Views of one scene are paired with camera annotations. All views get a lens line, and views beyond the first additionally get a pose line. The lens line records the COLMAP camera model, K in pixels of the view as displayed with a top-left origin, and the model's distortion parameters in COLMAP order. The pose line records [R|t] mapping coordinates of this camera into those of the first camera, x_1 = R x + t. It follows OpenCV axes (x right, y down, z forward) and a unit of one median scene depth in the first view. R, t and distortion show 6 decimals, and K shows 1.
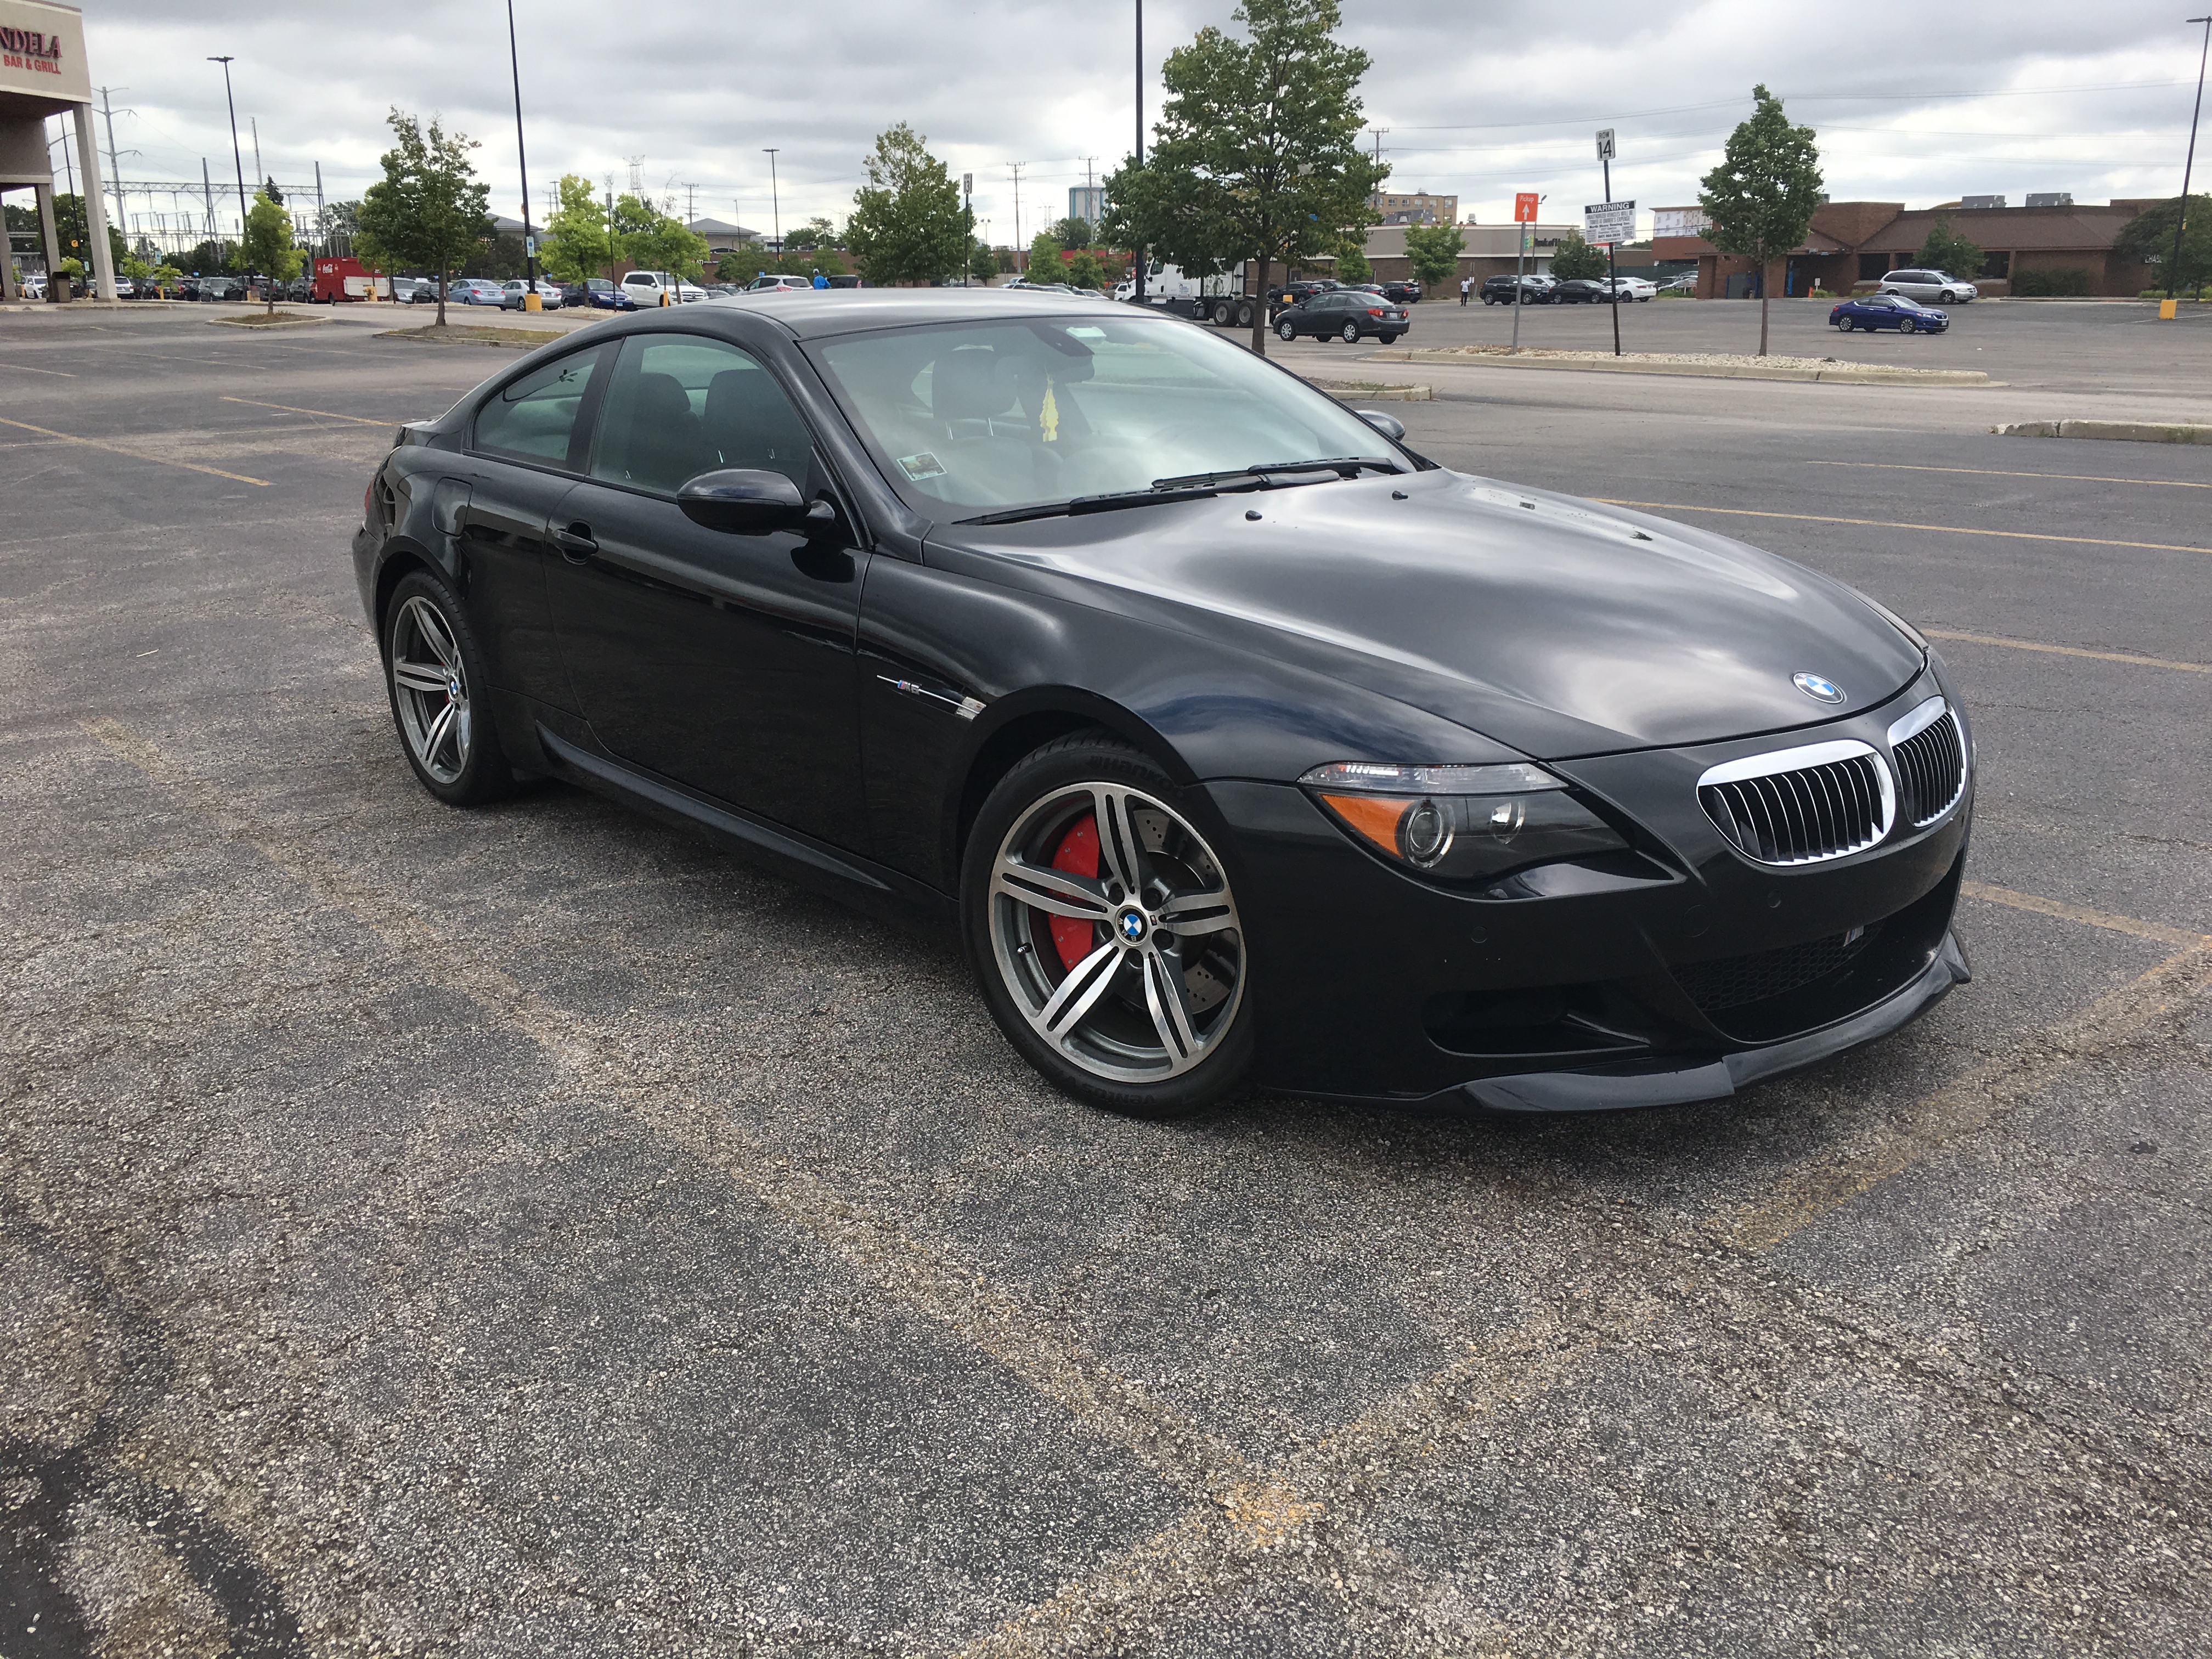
lens RADIAL K [[1857.3, 0, 1102.1], [0, 1857.3, 787.7], [0, 0, 1]] dist [0.083728, -0.127845]
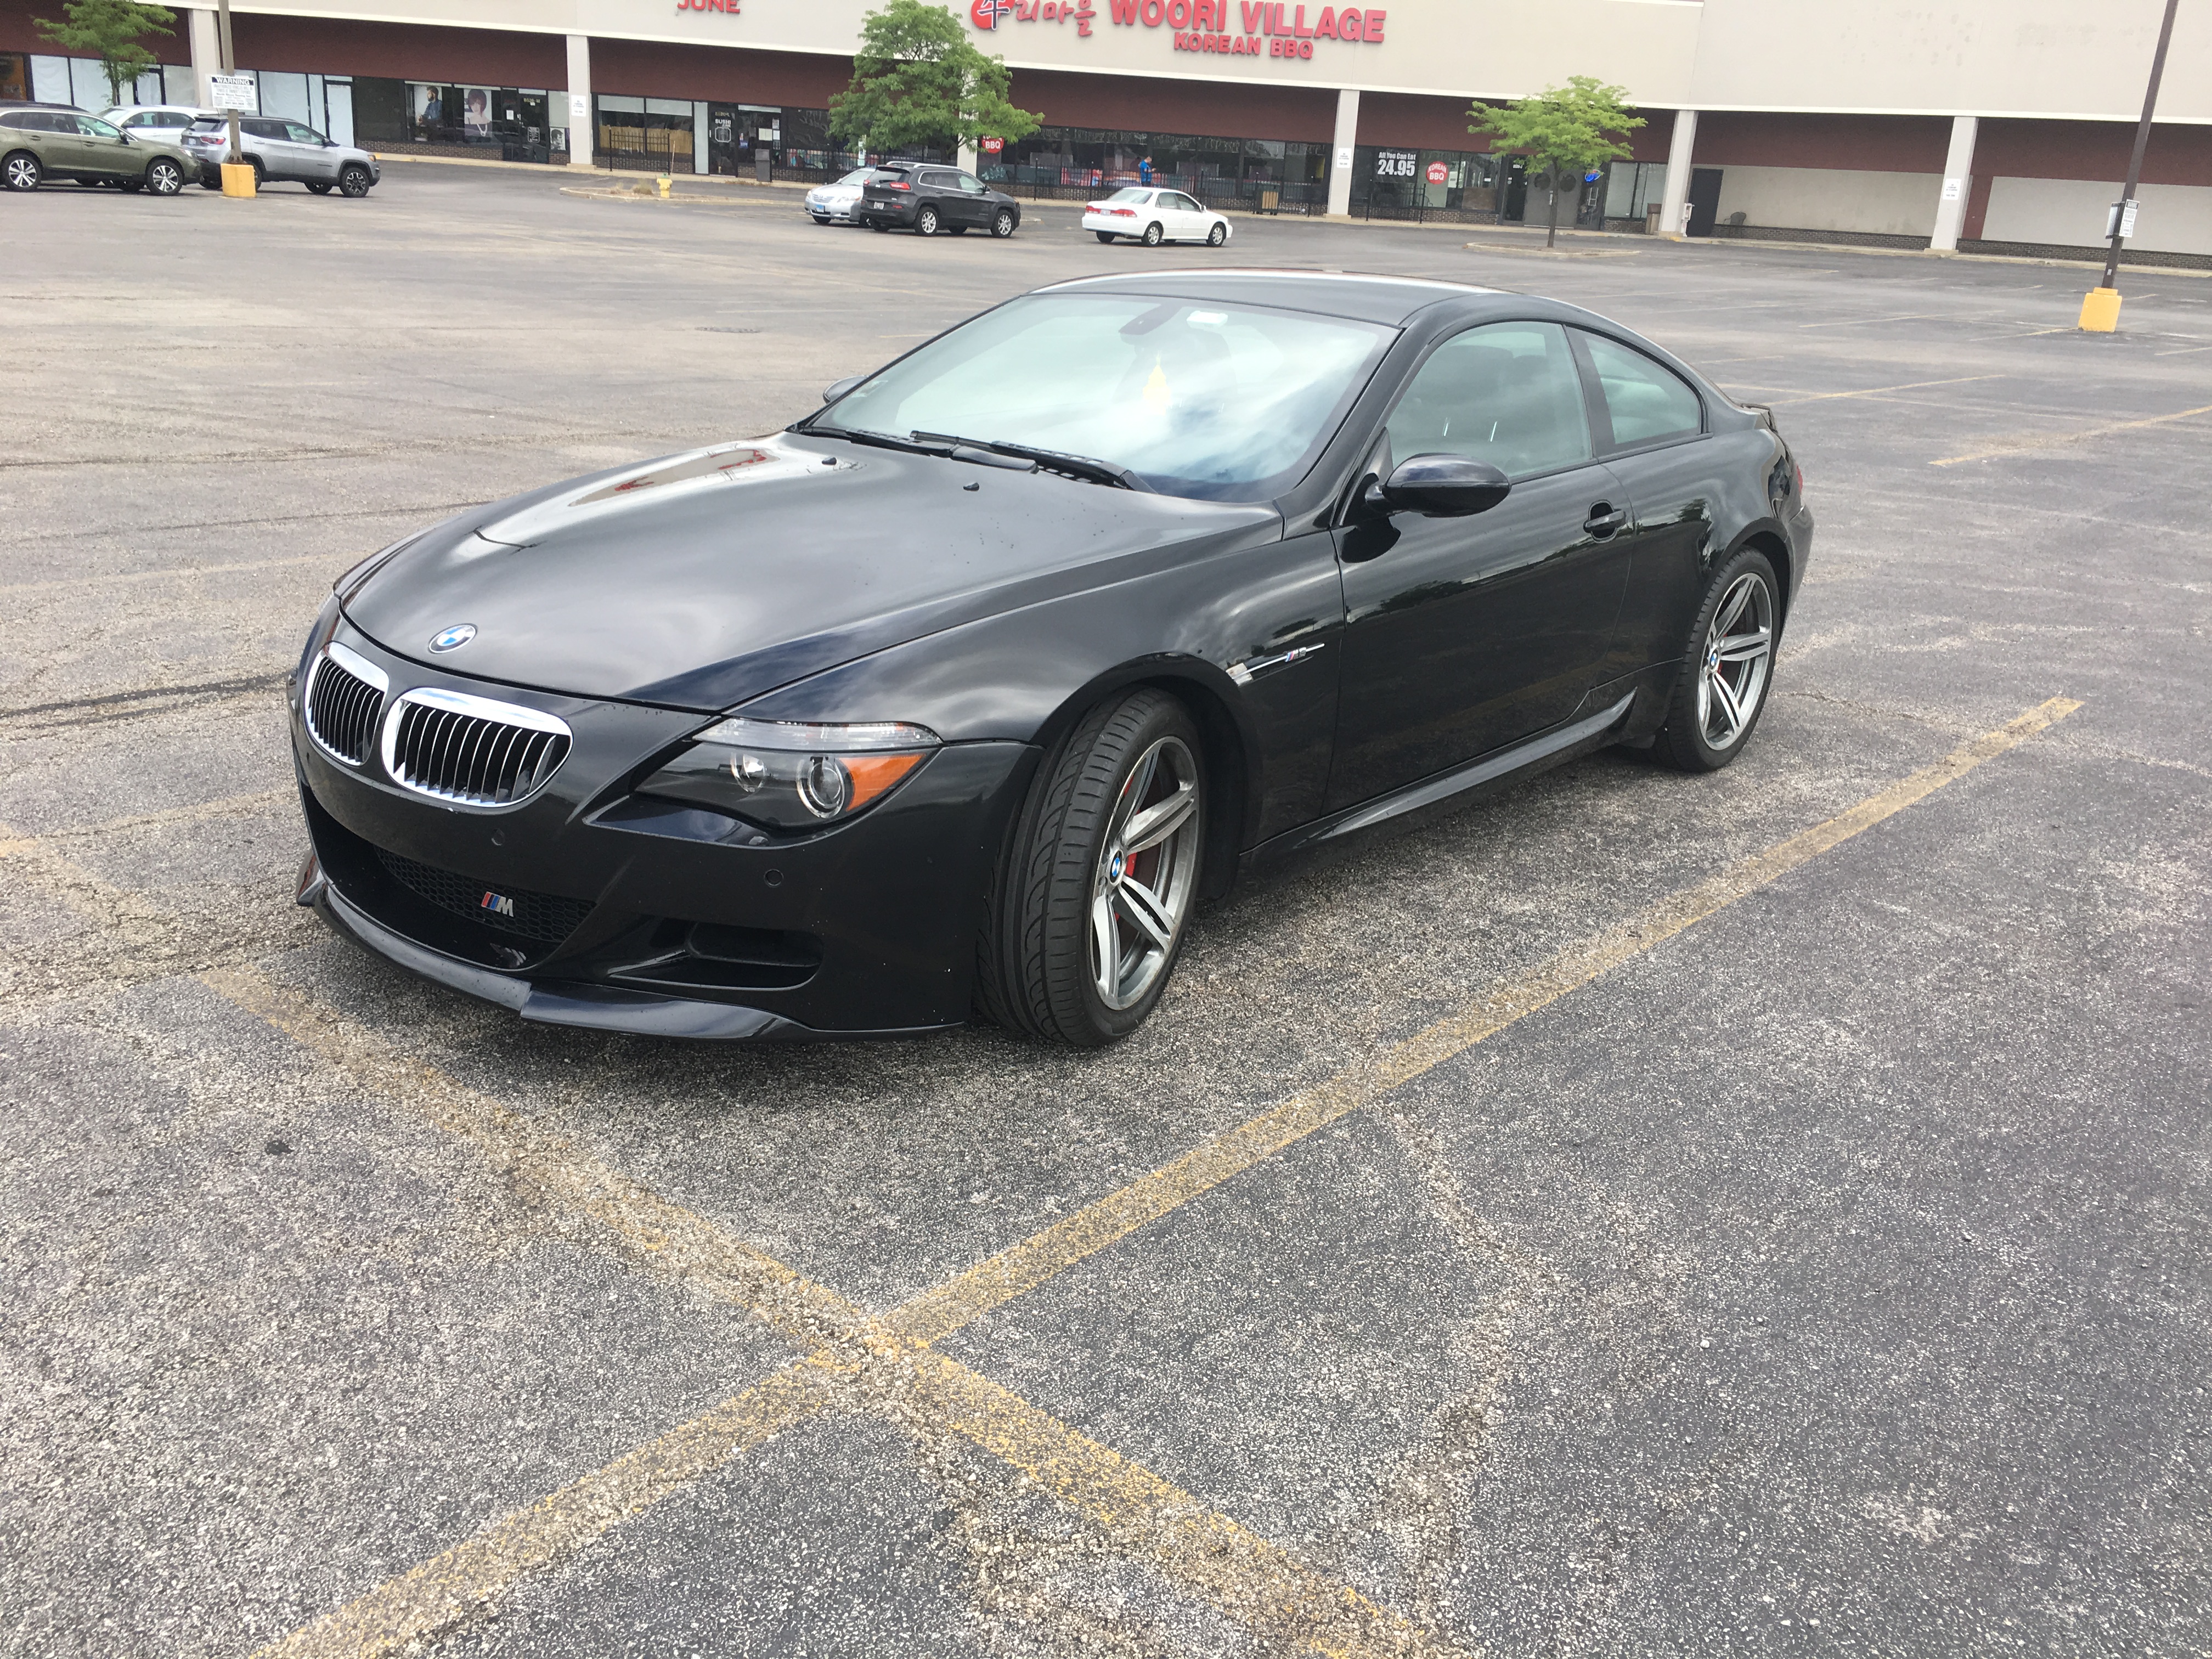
lens RADIAL K [[1857.3, 0, 1102.1], [0, 1857.3, 787.7], [0, 0, 1]] dist [0.083728, -0.127845]
pose [[0.178072, 0.315533, -0.932057, 0.864783], [-0.310681, 0.916774, 0.251002, -0.210710], [0.933685, 0.244876, 0.261282, 0.639363]]
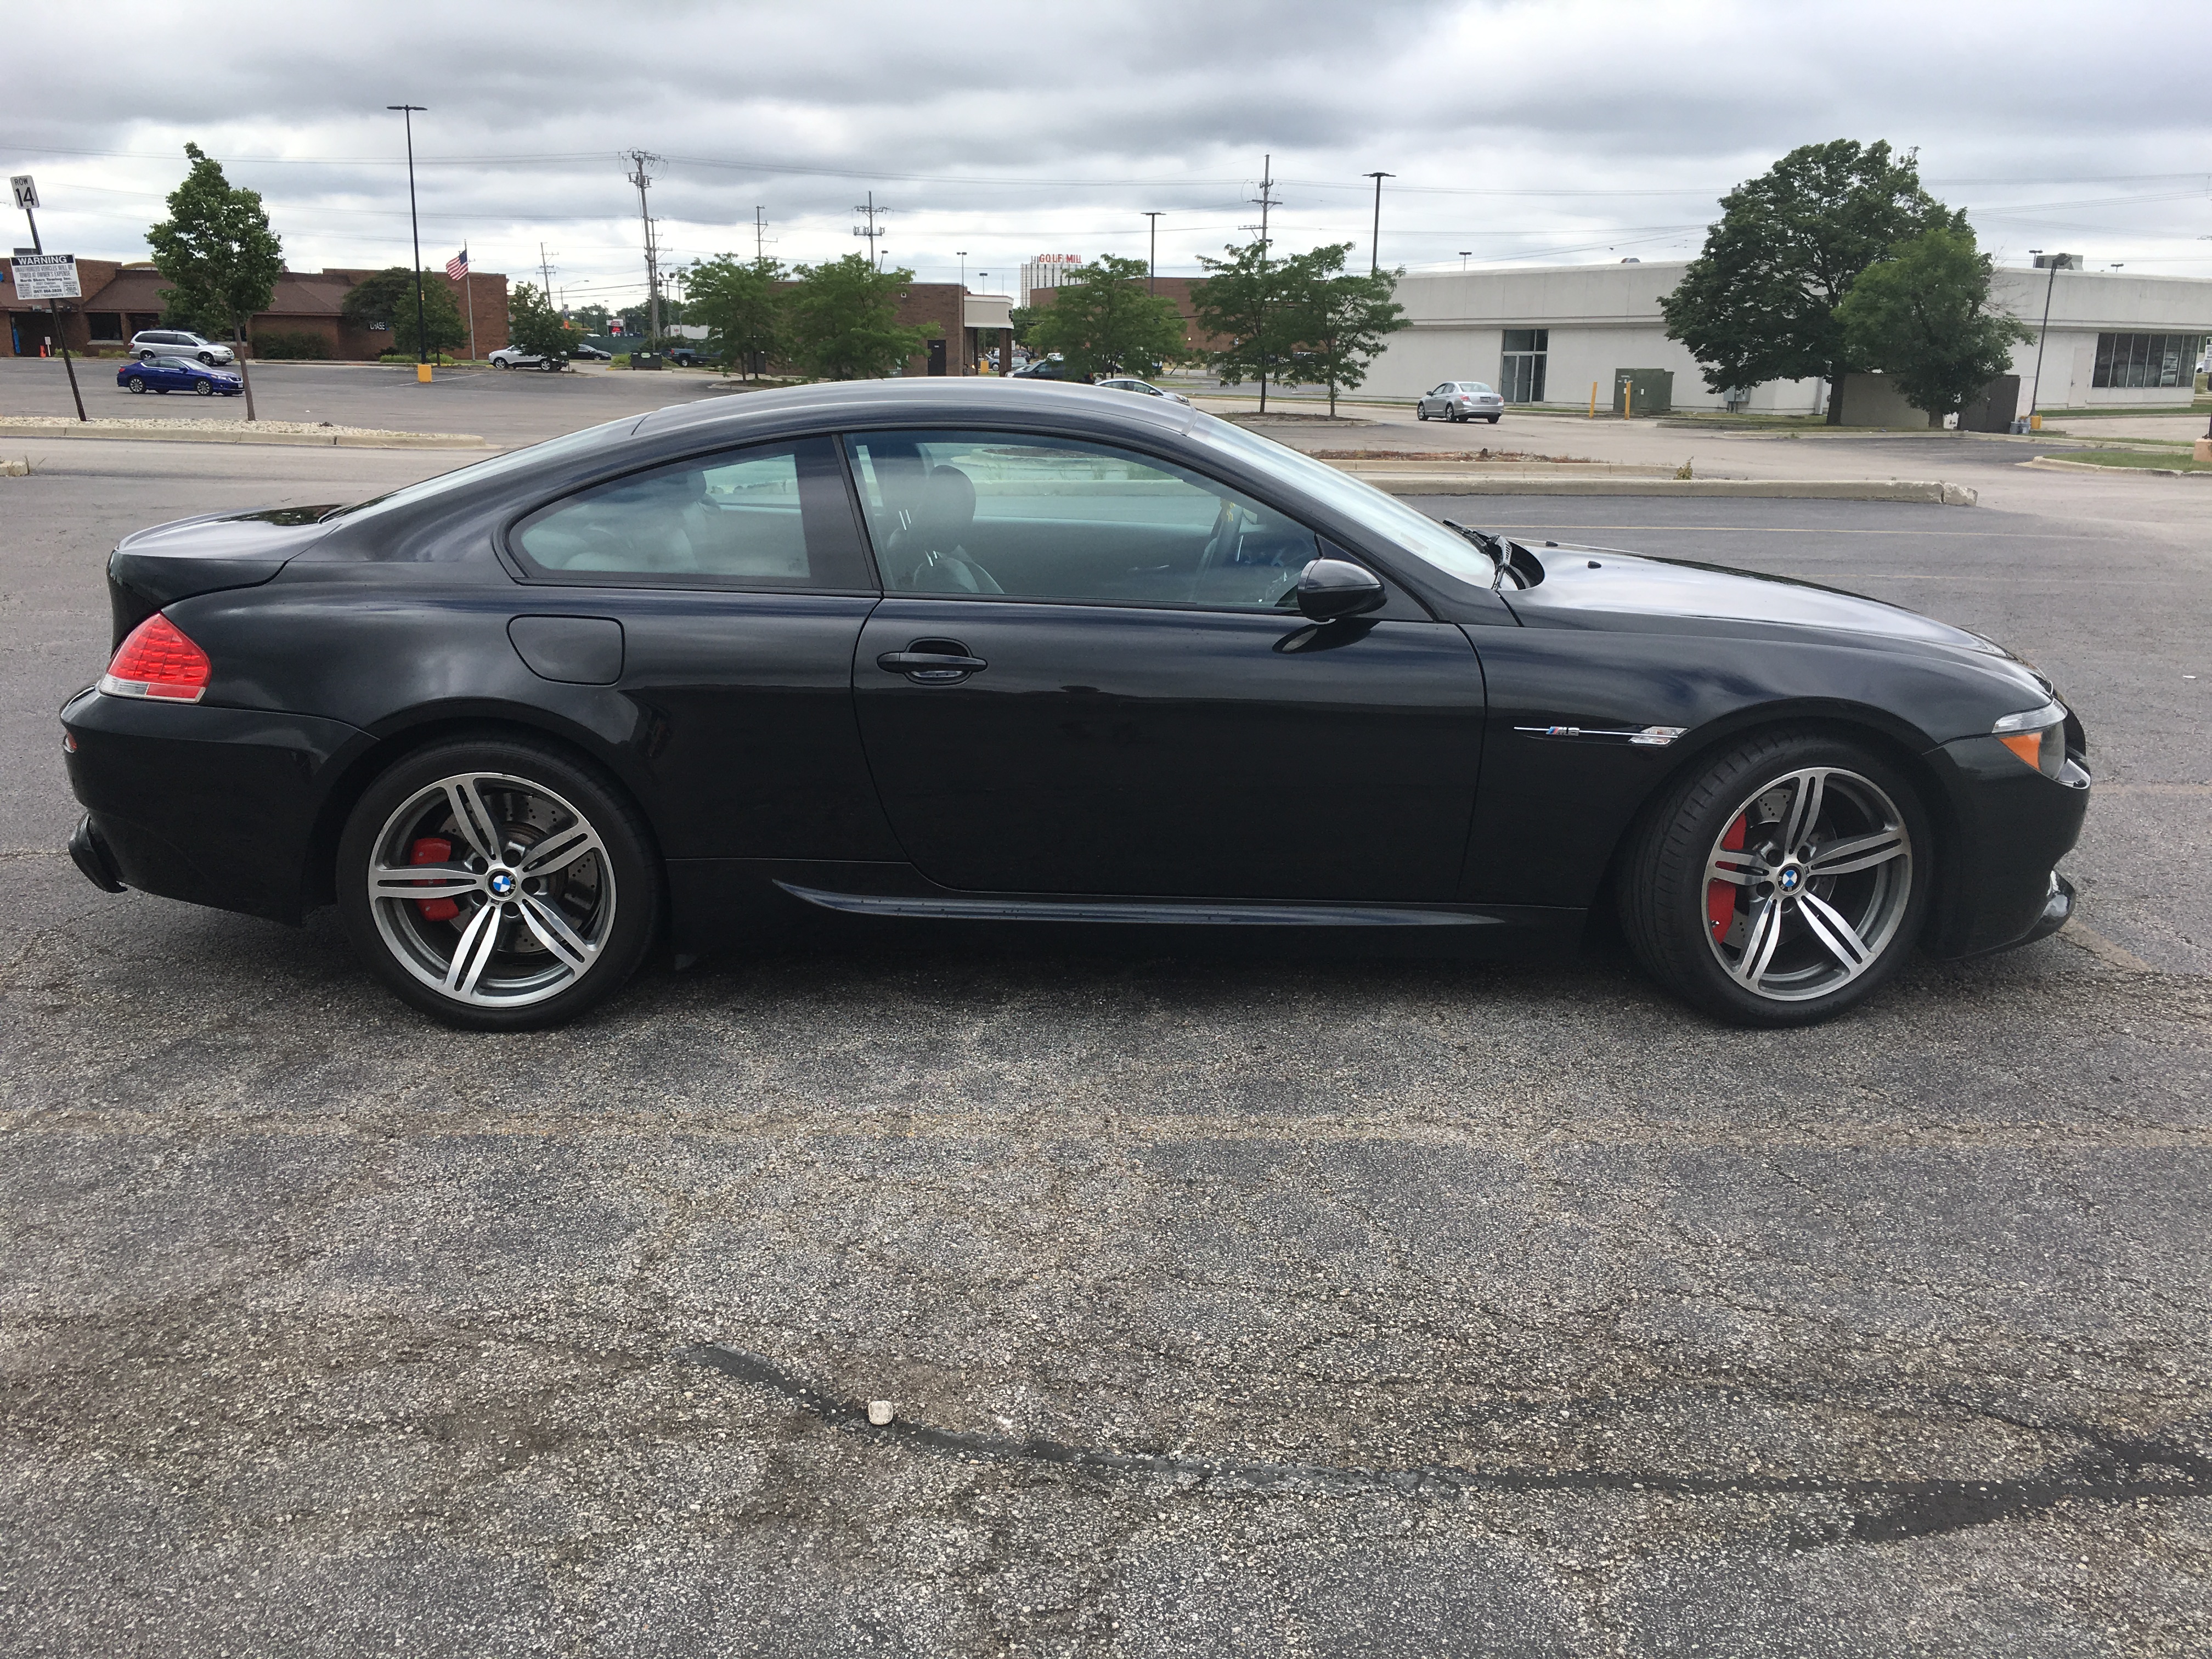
lens RADIAL K [[1857.3, 0, 1102.1], [0, 1857.3, 787.7], [0, 0, 1]] dist [0.083728, -0.127845]
pose [[0.644019, -0.160822, 0.747914, -0.771555], [0.183651, 0.981566, 0.052924, -0.088853], [-0.742638, 0.103272, 0.661682, 0.300961]]
